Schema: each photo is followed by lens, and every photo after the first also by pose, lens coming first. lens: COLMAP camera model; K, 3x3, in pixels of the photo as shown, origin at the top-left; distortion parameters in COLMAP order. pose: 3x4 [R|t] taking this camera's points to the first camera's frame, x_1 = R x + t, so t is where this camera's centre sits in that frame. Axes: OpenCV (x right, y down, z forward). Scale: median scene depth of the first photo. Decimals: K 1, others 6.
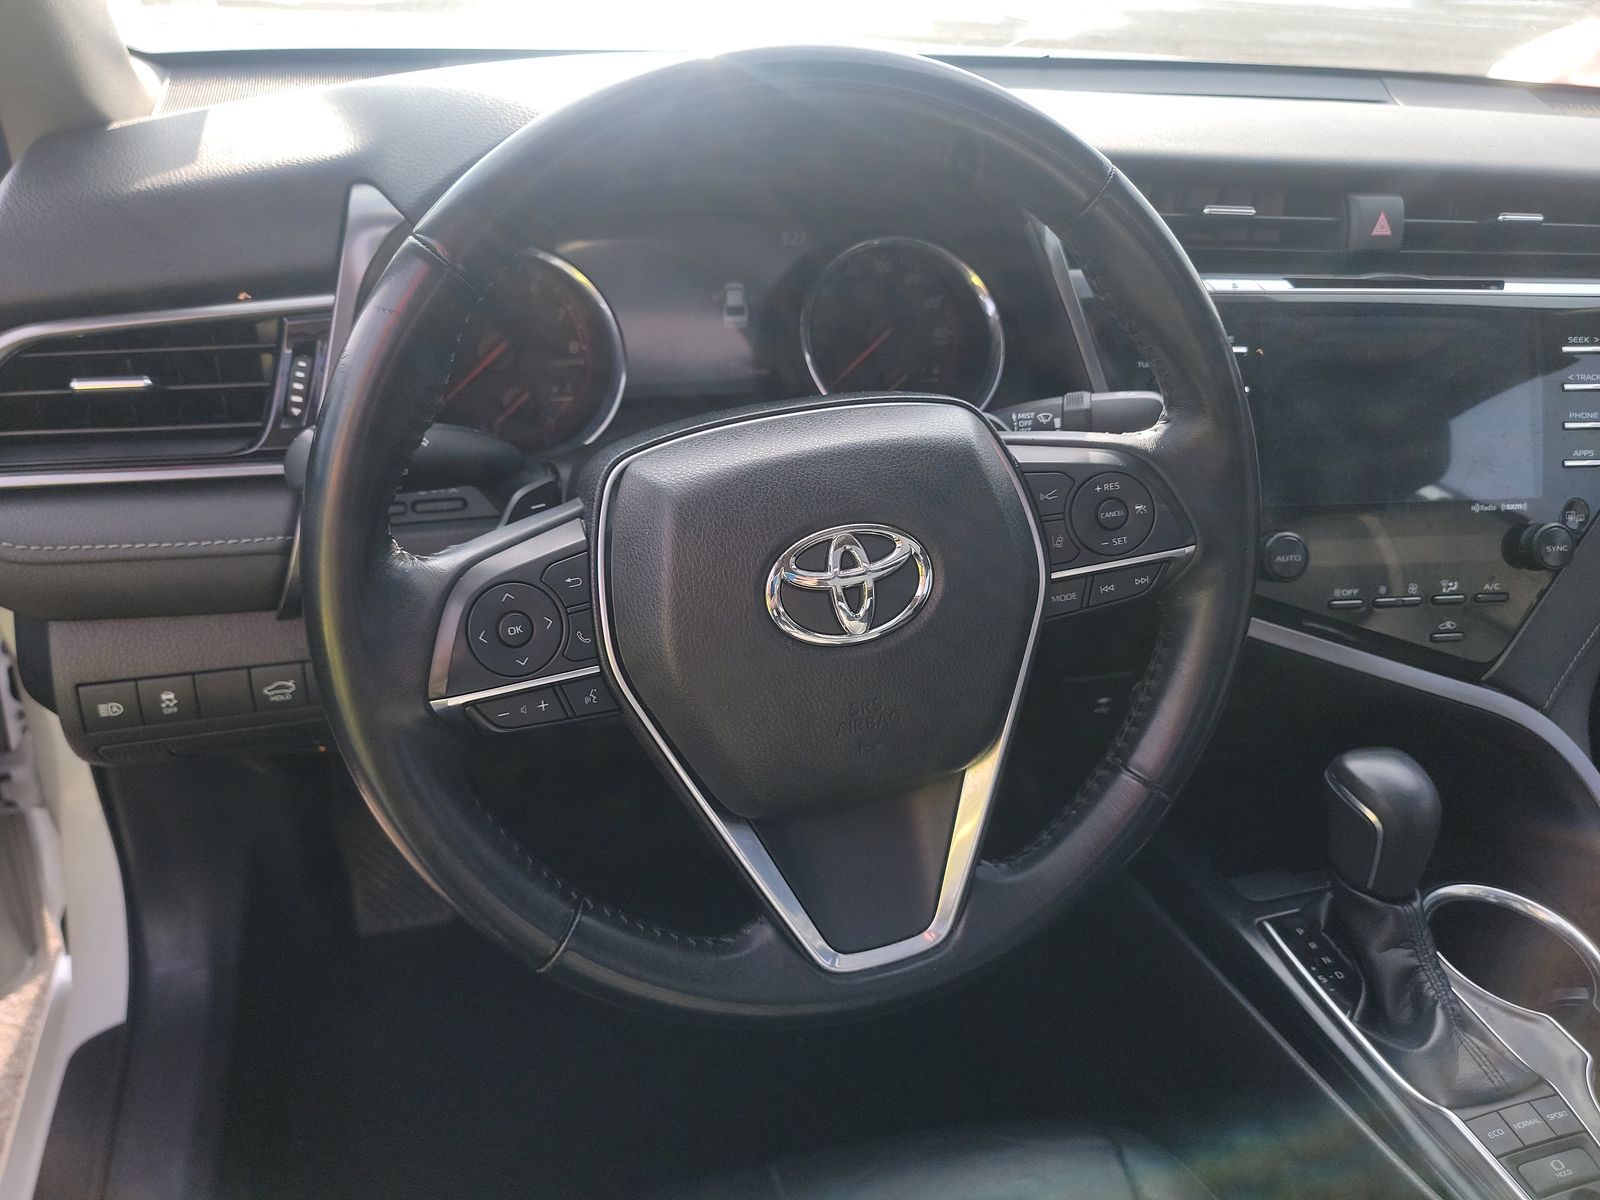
lens RADIAL K [[1114.1, 0, 806.2], [0, 1114.1, 604.1], [0, 0, 1]] dist [0.052614, -0.049676]
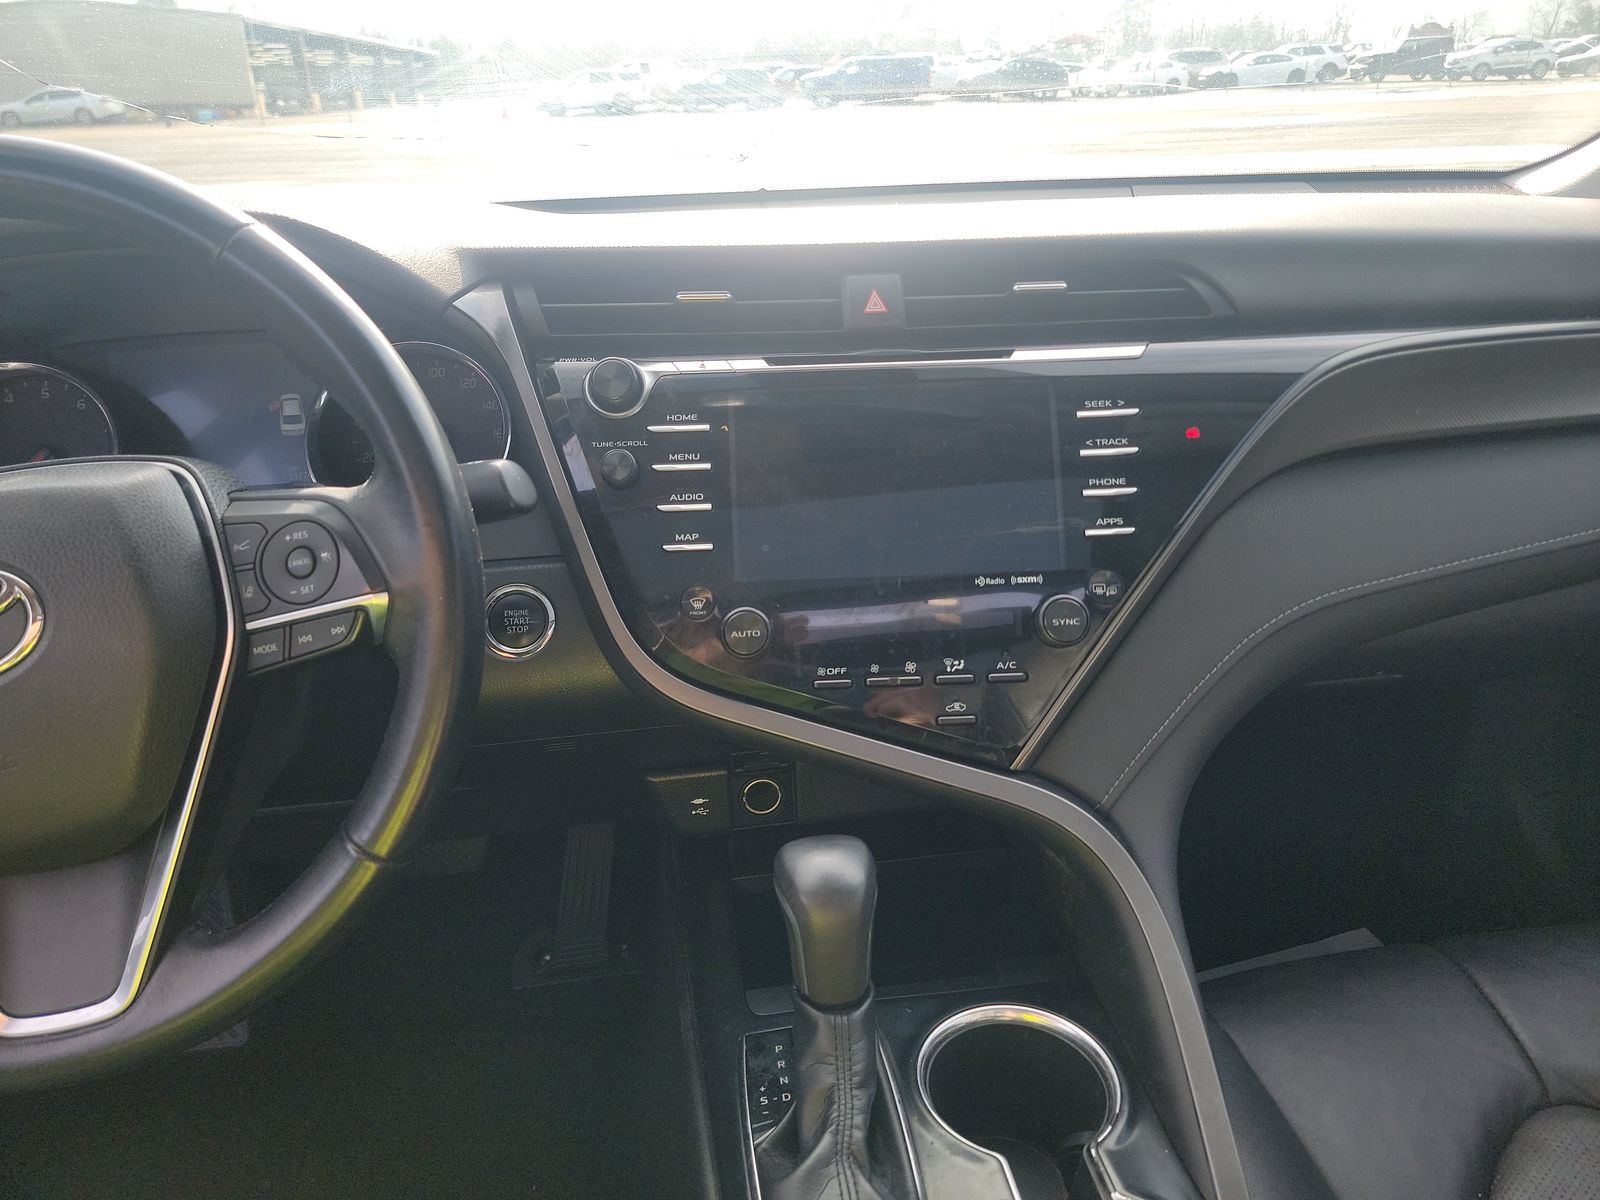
lens RADIAL K [[1114.1, 0, 804.4], [0, 1114.1, 593.9], [0, 0, 1]] dist [0.052614, -0.049676]
pose [[0.984305, -0.027284, -0.174351, 0.619485], [-0.000833, 0.987247, -0.159194, 0.073985], [0.176471, 0.156841, 0.971730, 0.075365]]
